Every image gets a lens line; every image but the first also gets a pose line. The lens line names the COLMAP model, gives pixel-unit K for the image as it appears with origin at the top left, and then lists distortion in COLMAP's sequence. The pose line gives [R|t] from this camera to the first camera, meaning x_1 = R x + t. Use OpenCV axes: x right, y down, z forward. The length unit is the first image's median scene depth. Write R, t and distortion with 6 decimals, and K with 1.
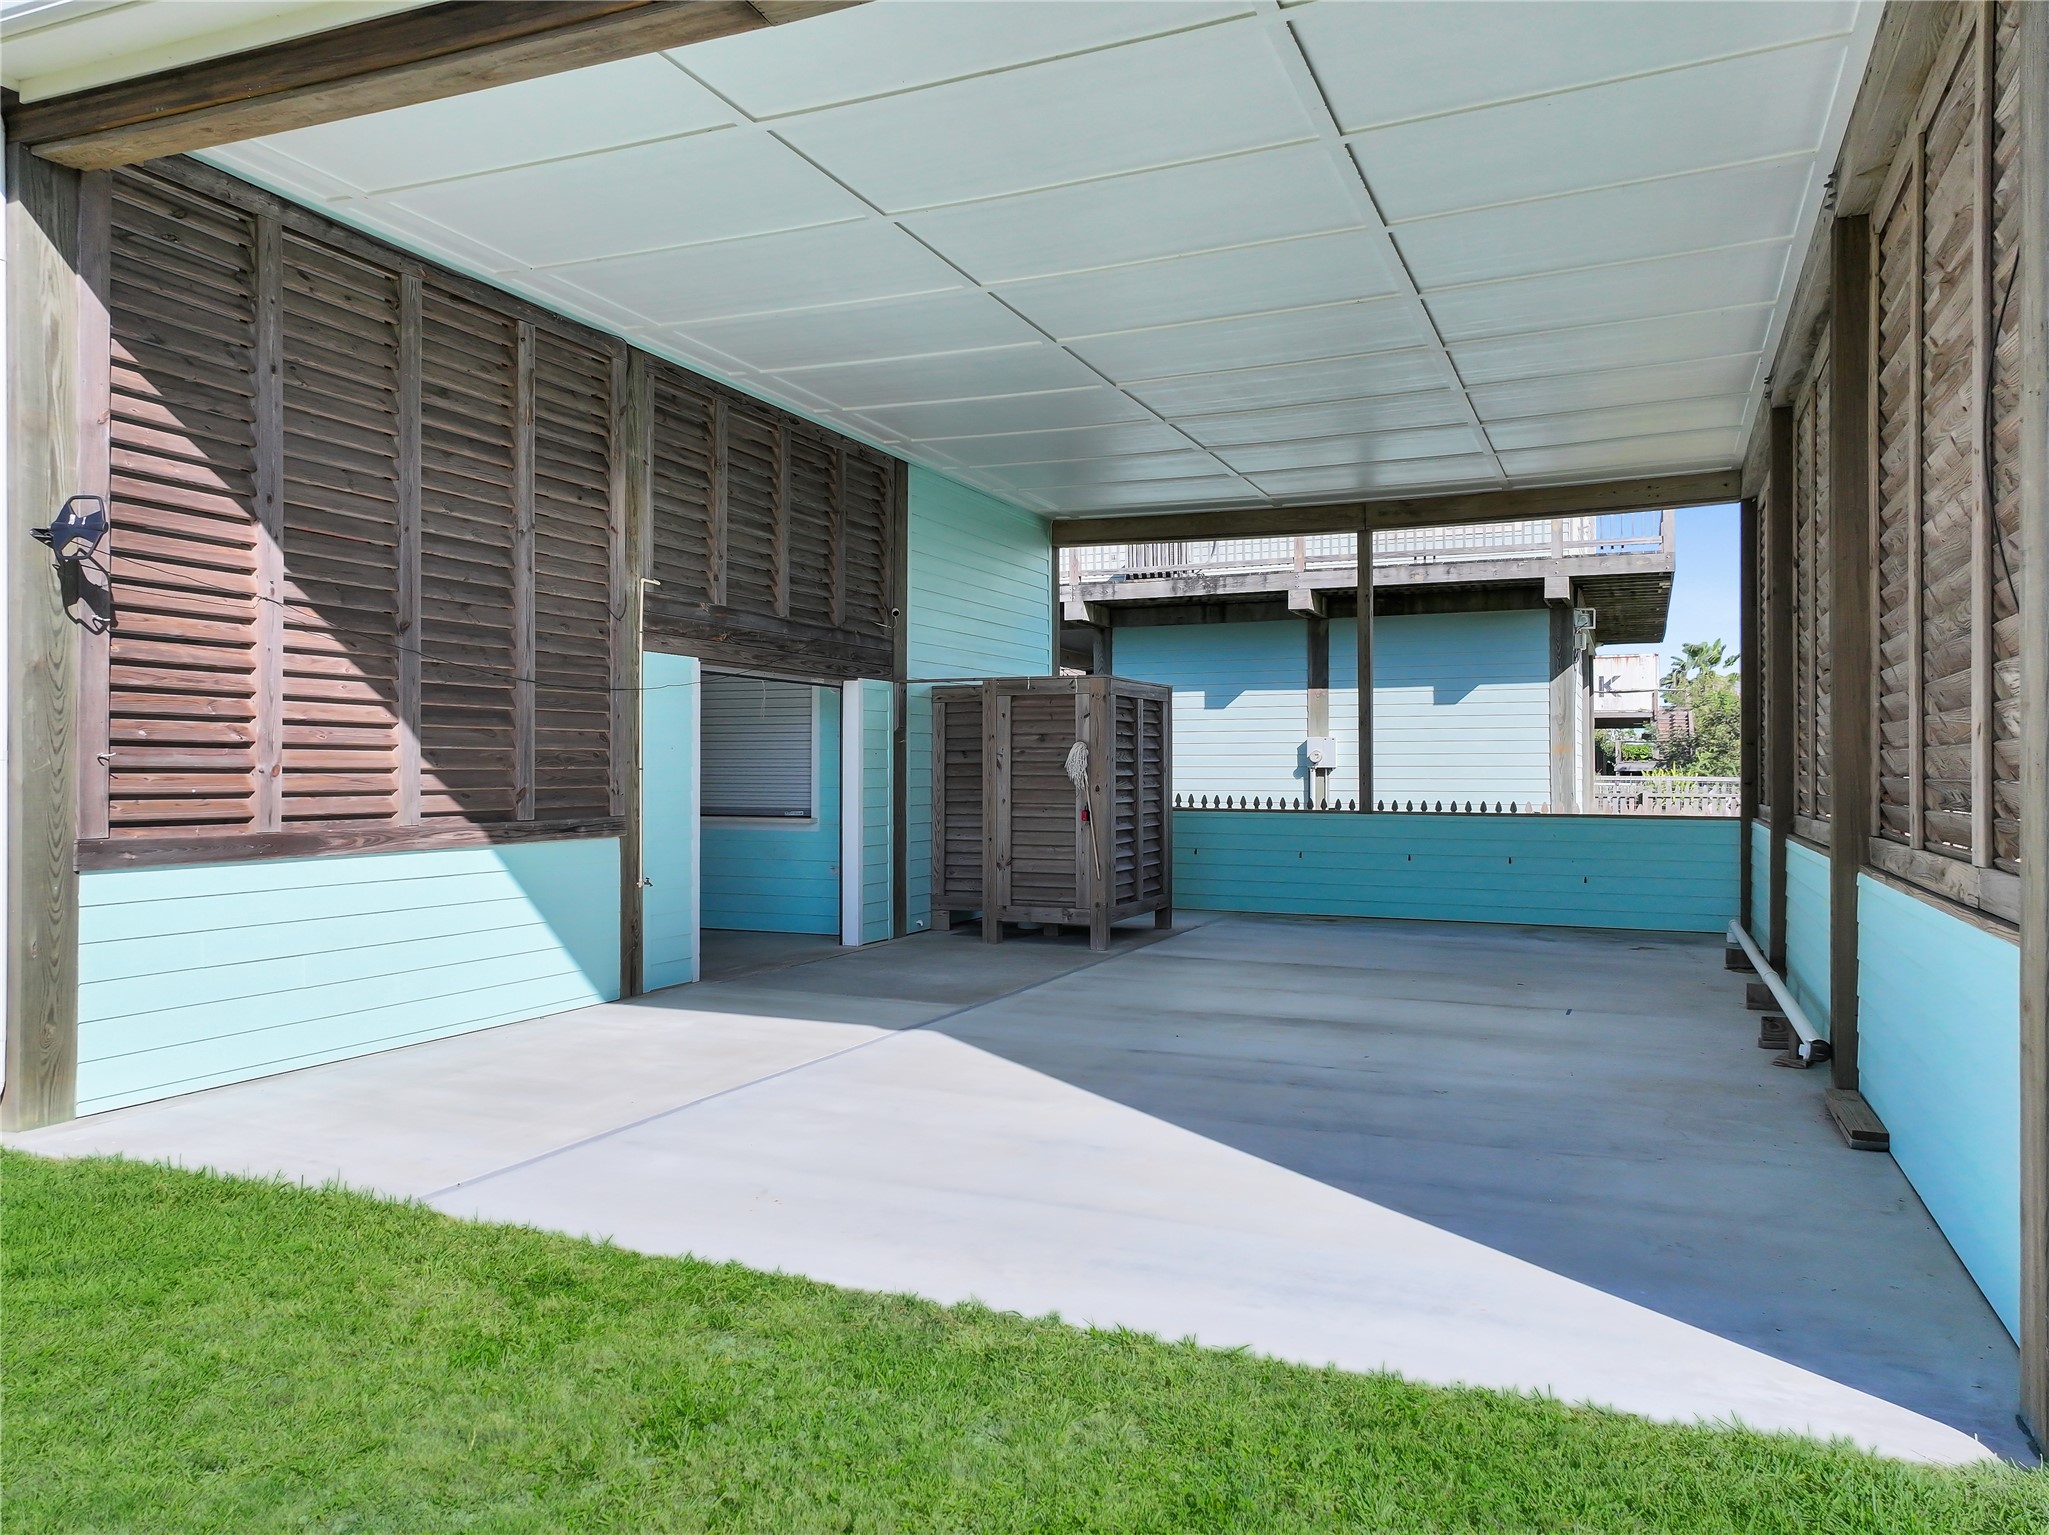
lens RADIAL K [[1432.8, 0, 1024.5], [0, 1432.8, 767.5], [0, 0, 1]] dist [0.006886, 0.001854]
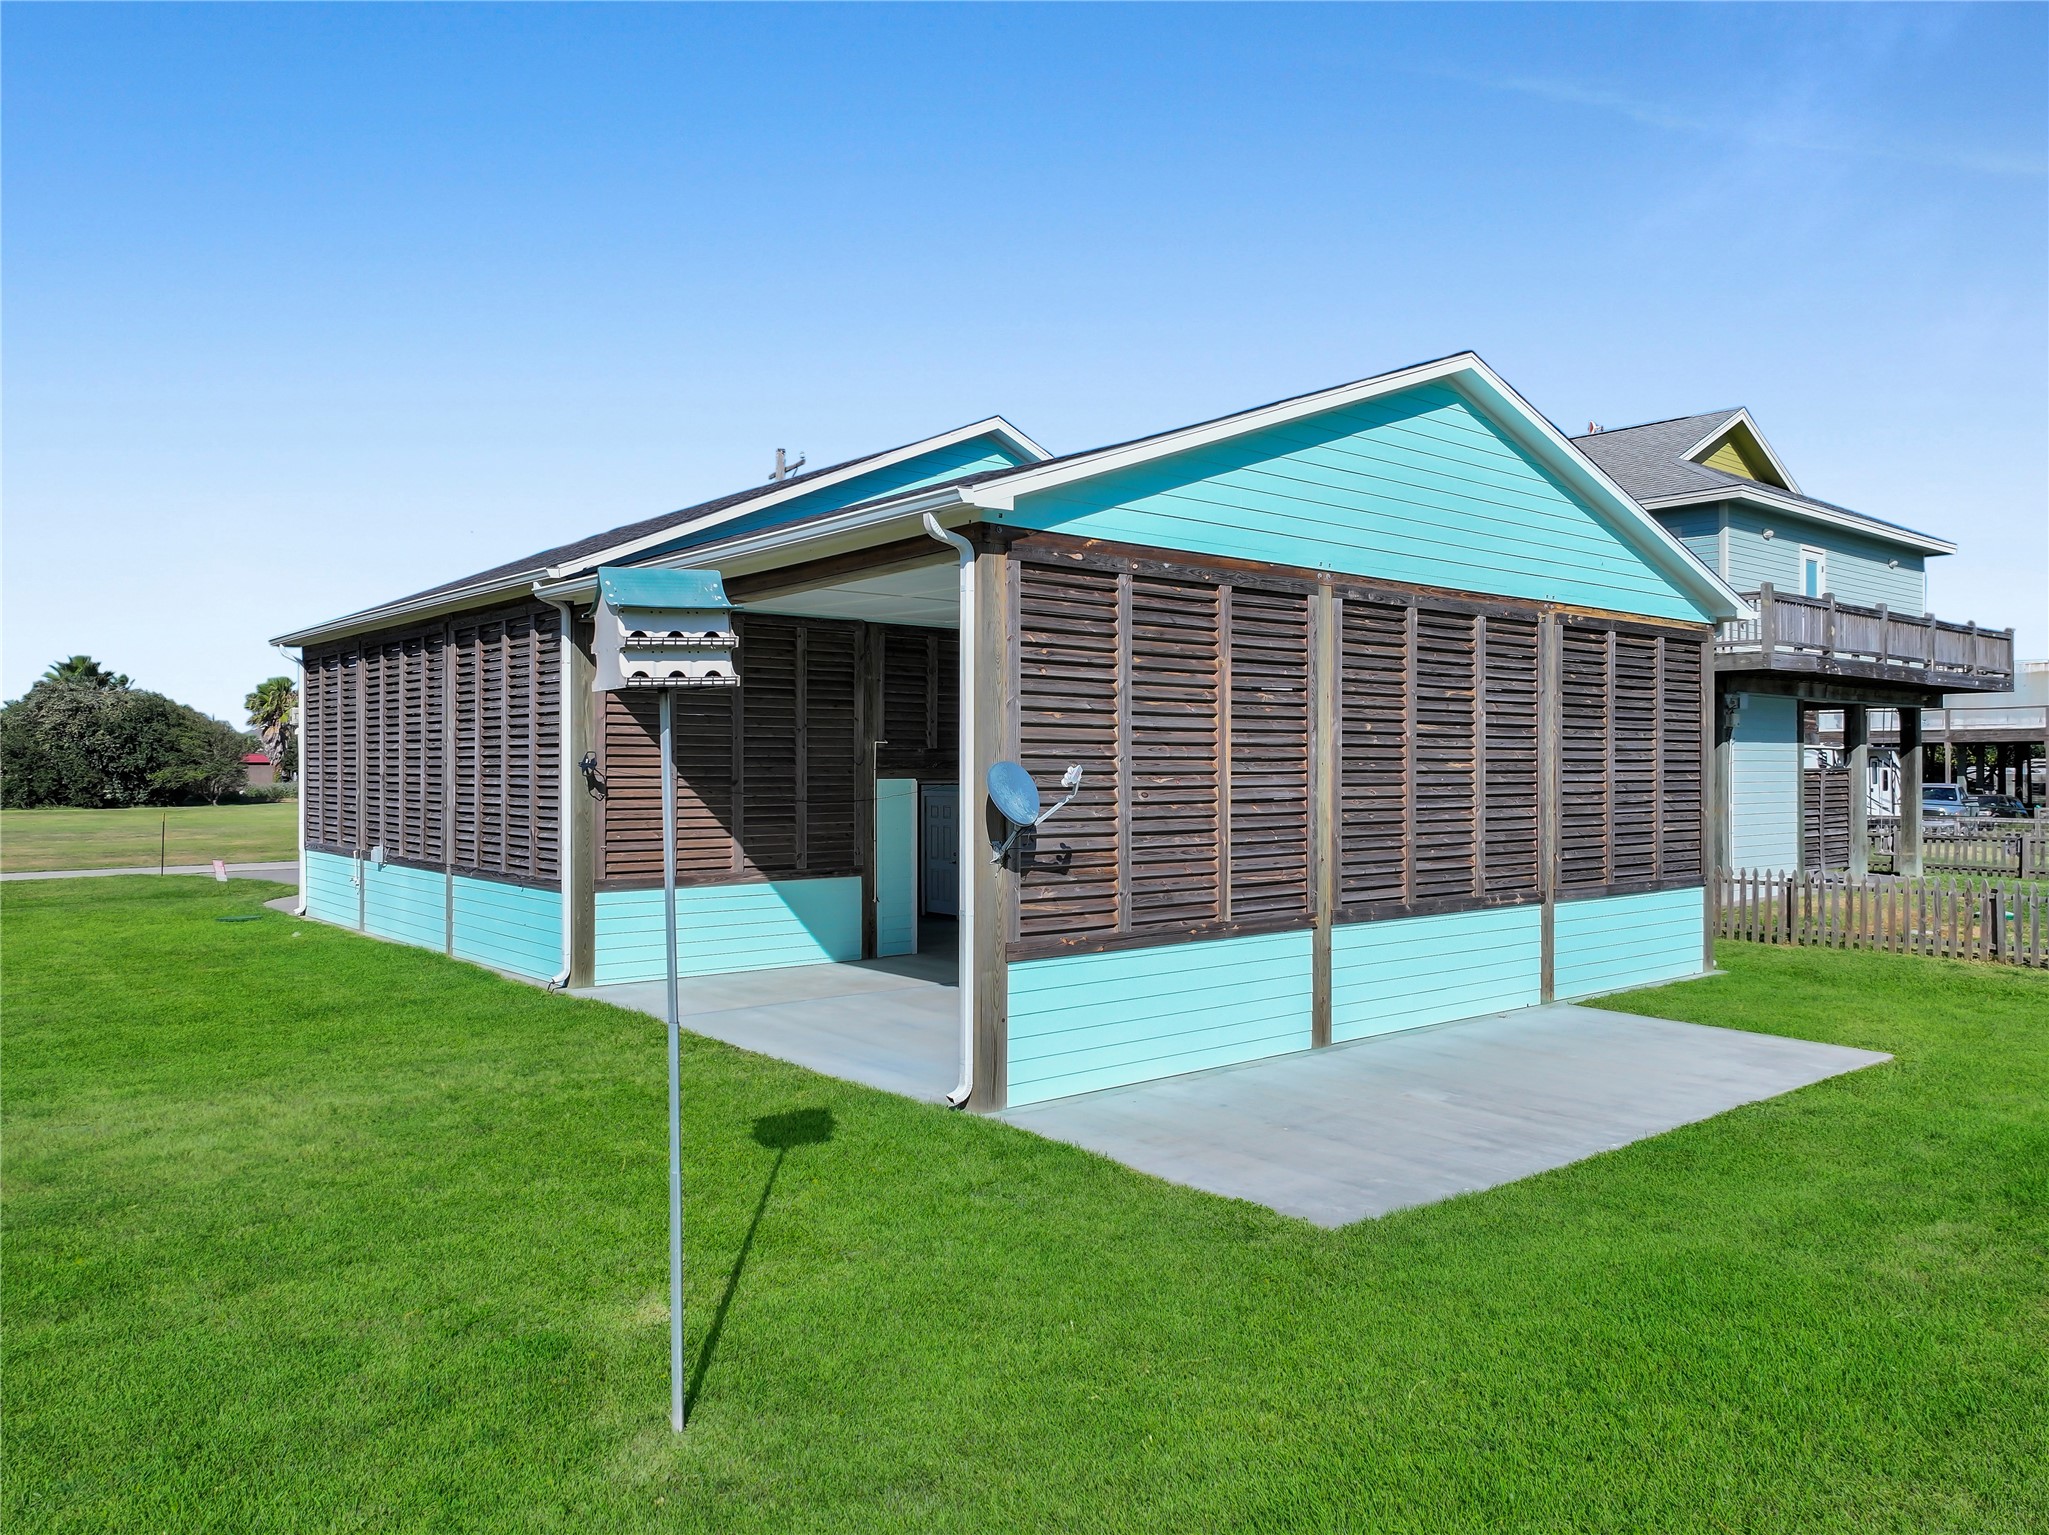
lens RADIAL K [[1432.8, 0, 1024.5], [0, 1432.8, 767.5], [0, 0, 1]] dist [0.006886, 0.001854]
pose [[0.892378, -0.010289, -0.451171, 0.876978], [0.008988, 0.999947, -0.005026, -0.096016], [0.451199, 0.000430, 0.892423, -0.702611]]
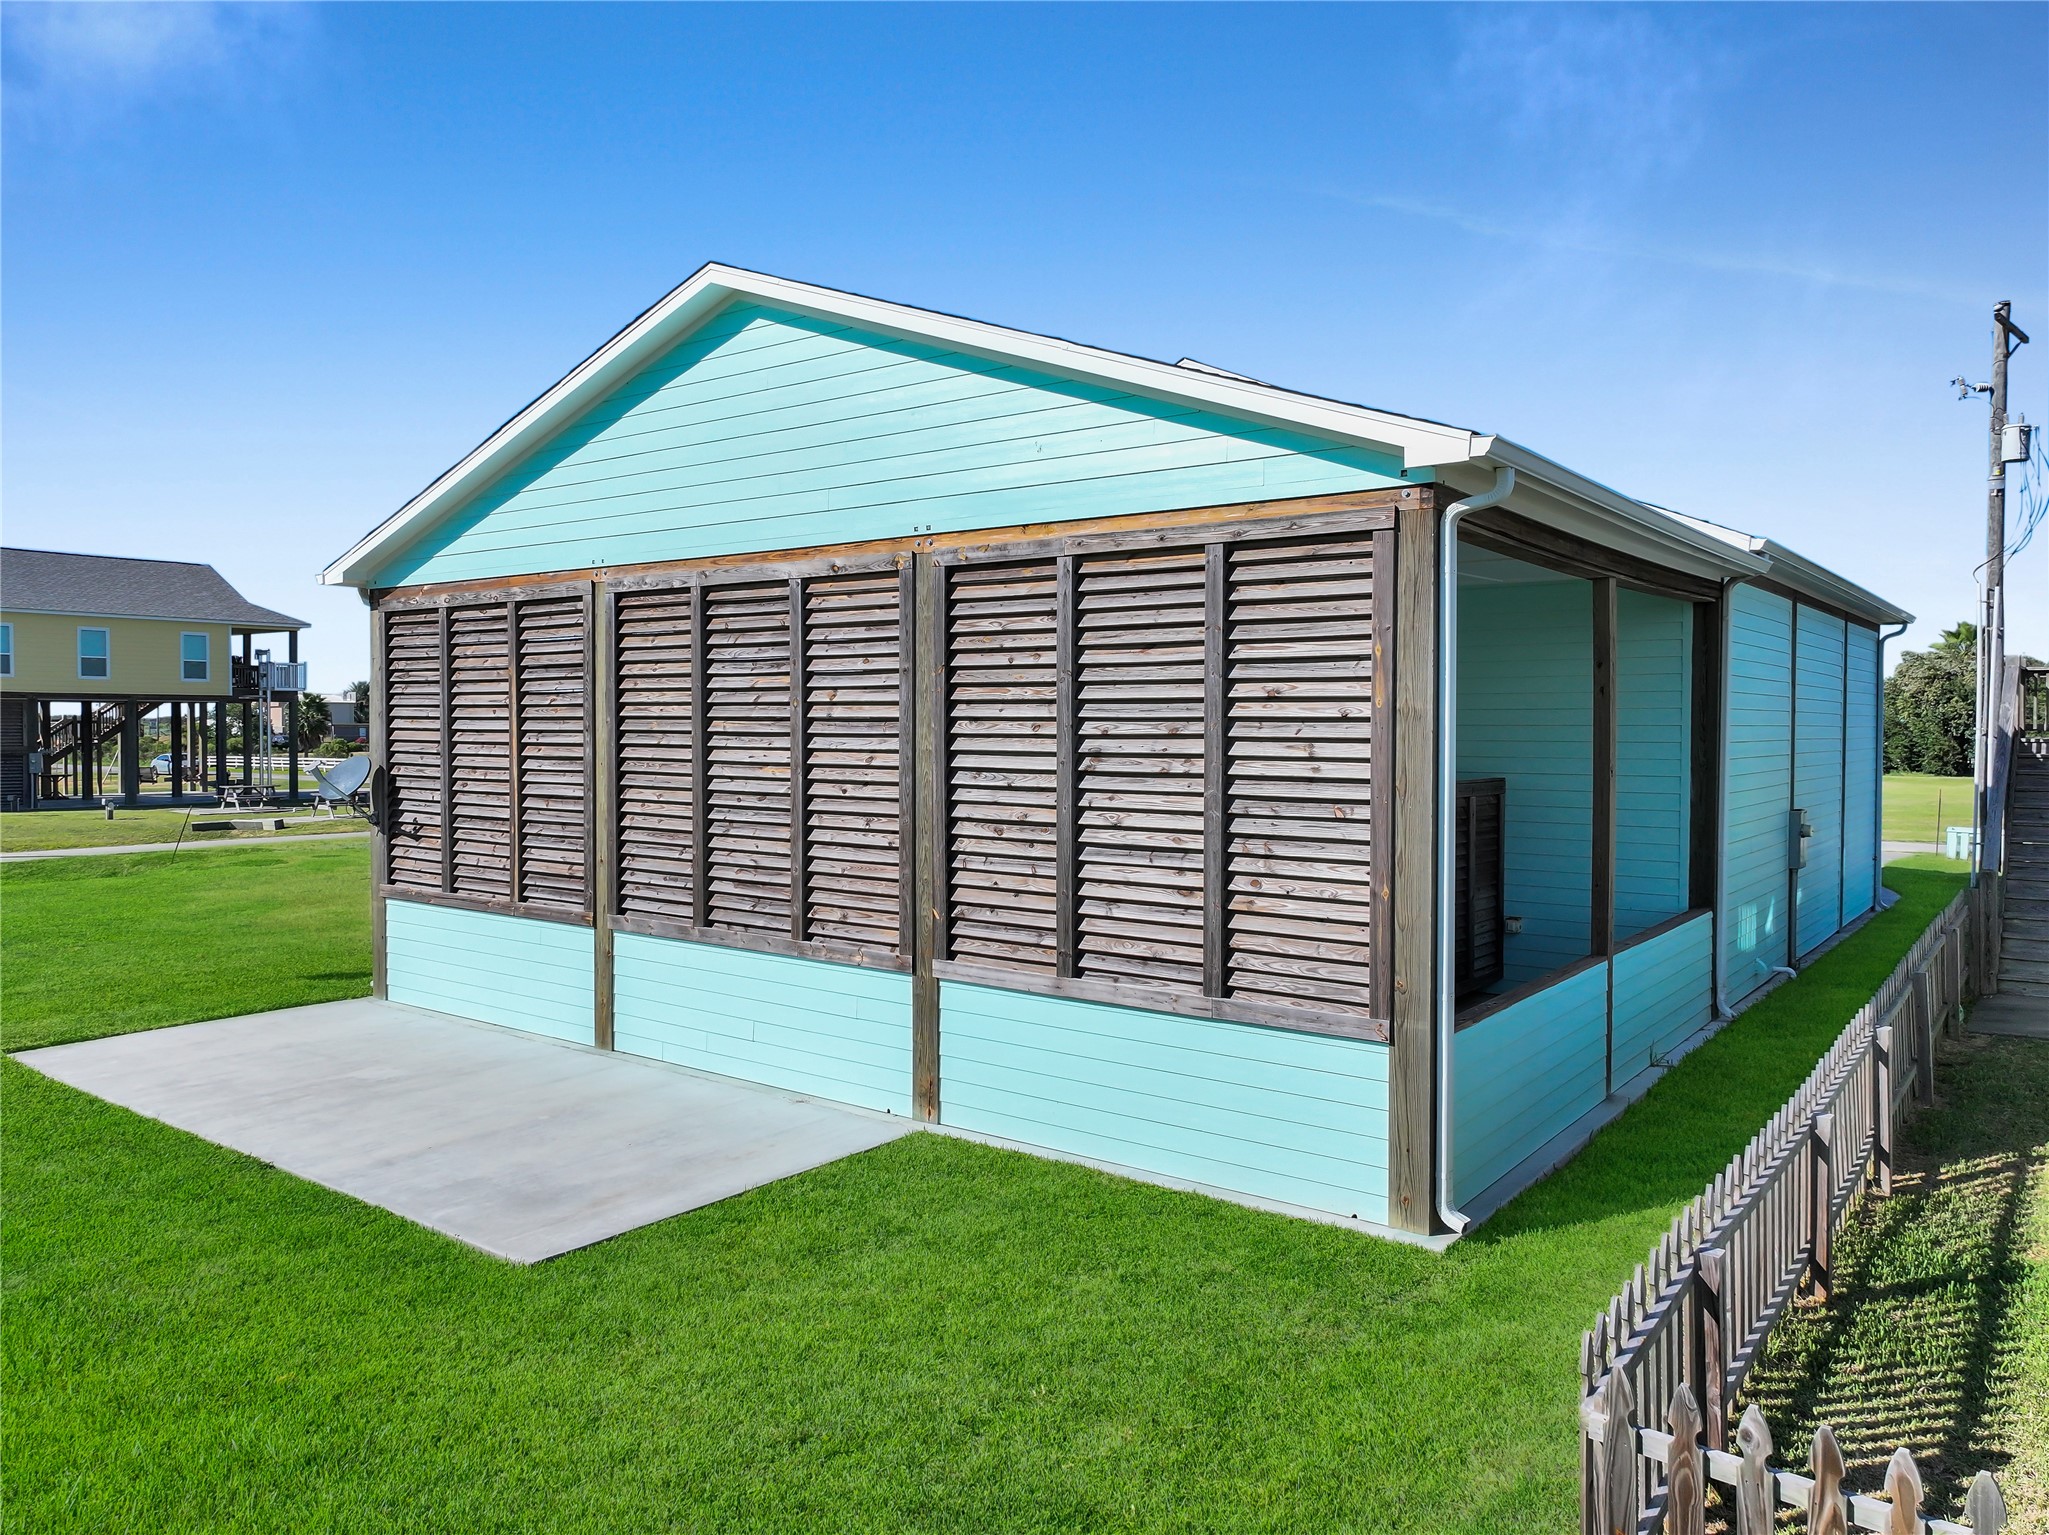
lens RADIAL K [[1432.8, 0, 1024.5], [0, 1432.8, 767.5], [0, 0, 1]] dist [0.006886, 0.001854]
pose [[-0.231553, 0.018029, -0.972655, 2.648231], [-0.007816, 0.999761, 0.020393, -0.168078], [0.972791, 0.012324, -0.231357, 3.530679]]
